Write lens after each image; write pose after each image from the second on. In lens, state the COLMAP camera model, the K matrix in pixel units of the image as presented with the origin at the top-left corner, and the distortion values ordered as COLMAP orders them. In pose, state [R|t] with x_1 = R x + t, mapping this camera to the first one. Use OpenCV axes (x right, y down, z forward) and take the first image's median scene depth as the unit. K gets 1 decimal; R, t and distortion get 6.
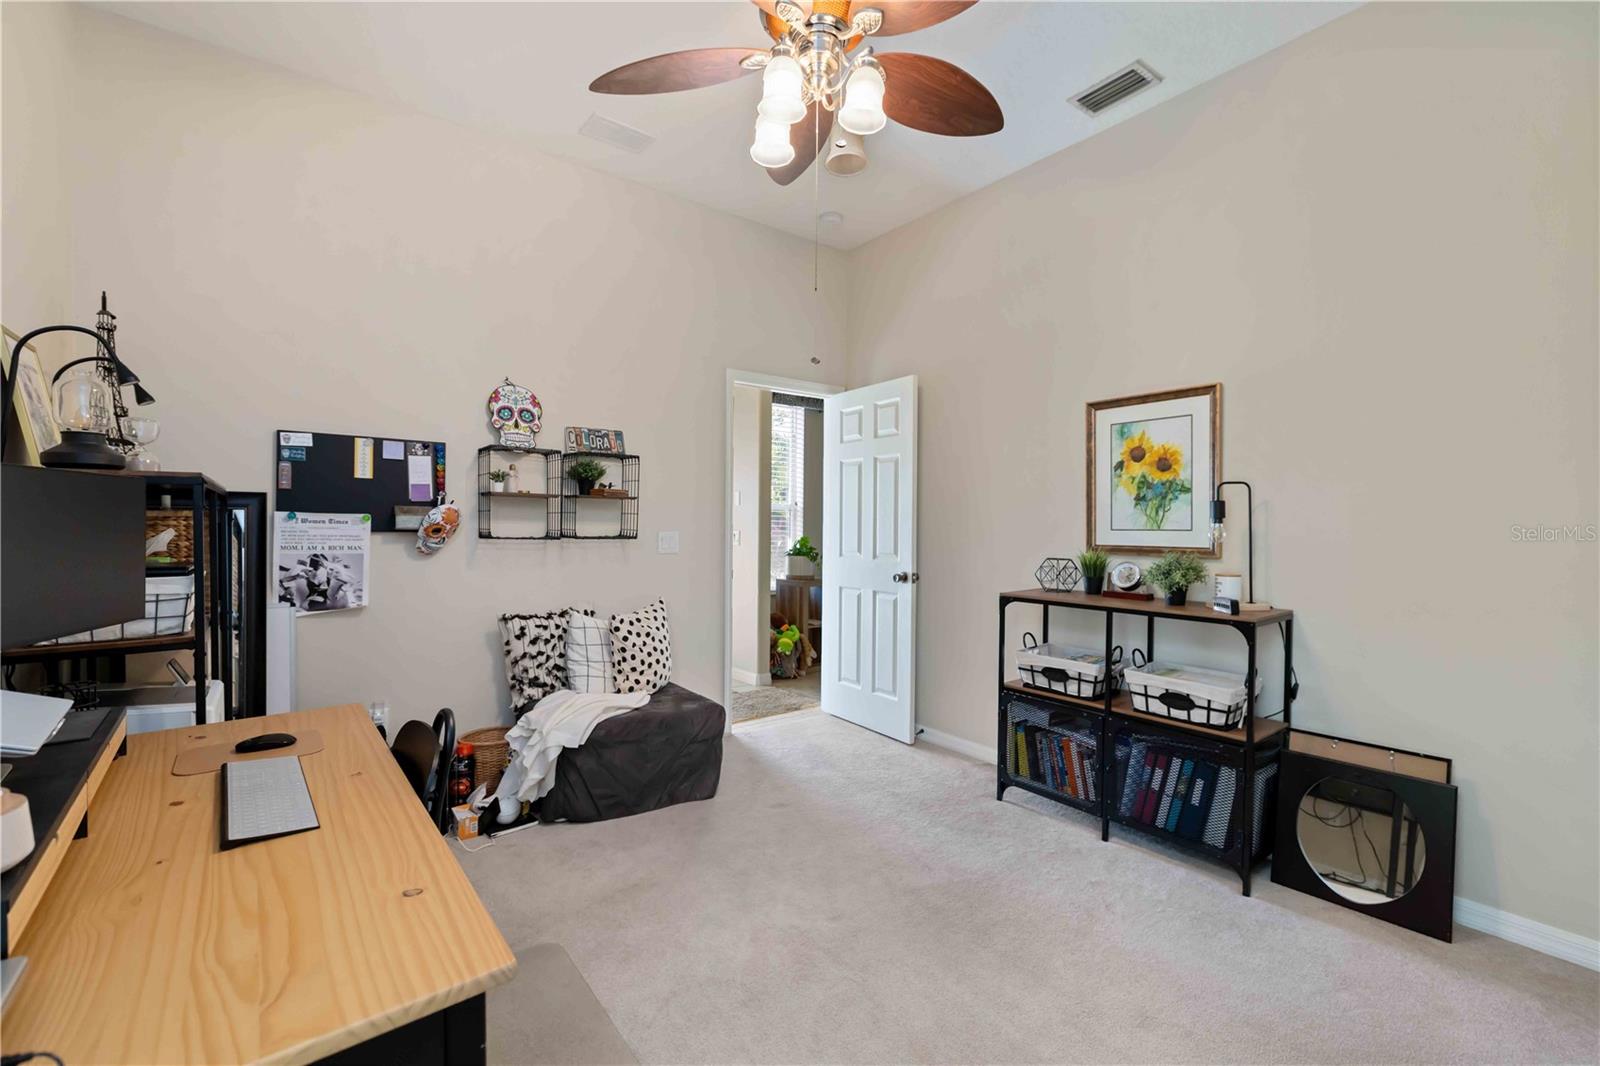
lens RADIAL K [[698.1, 0, 793.2], [0, 698.1, 533.0], [0, 0, 1]] dist [0.002290, 0.000949]
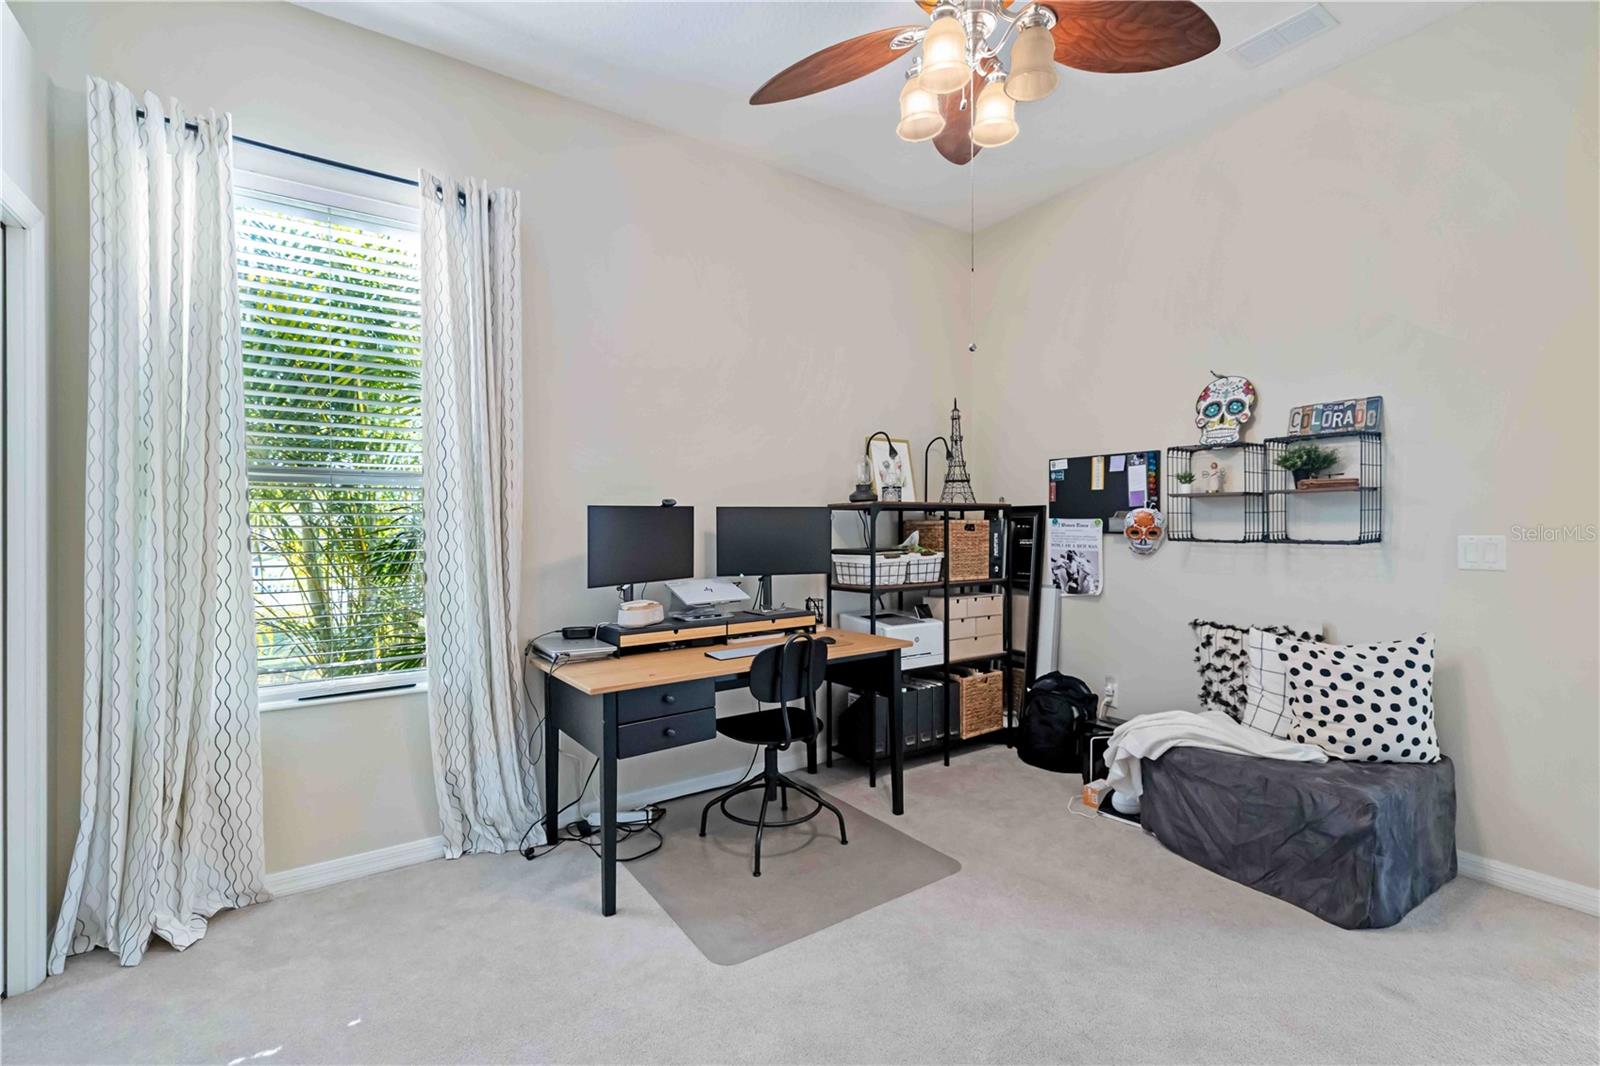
lens RADIAL K [[698.1, 0, 793.2], [0, 698.1, 533.0], [0, 0, 1]] dist [0.002290, 0.000949]
pose [[-0.055807, 0.001940, -0.998440, 0.582186], [-0.006923, 0.999973, 0.002330, -0.001601], [0.998418, 0.007042, -0.055792, 0.493151]]
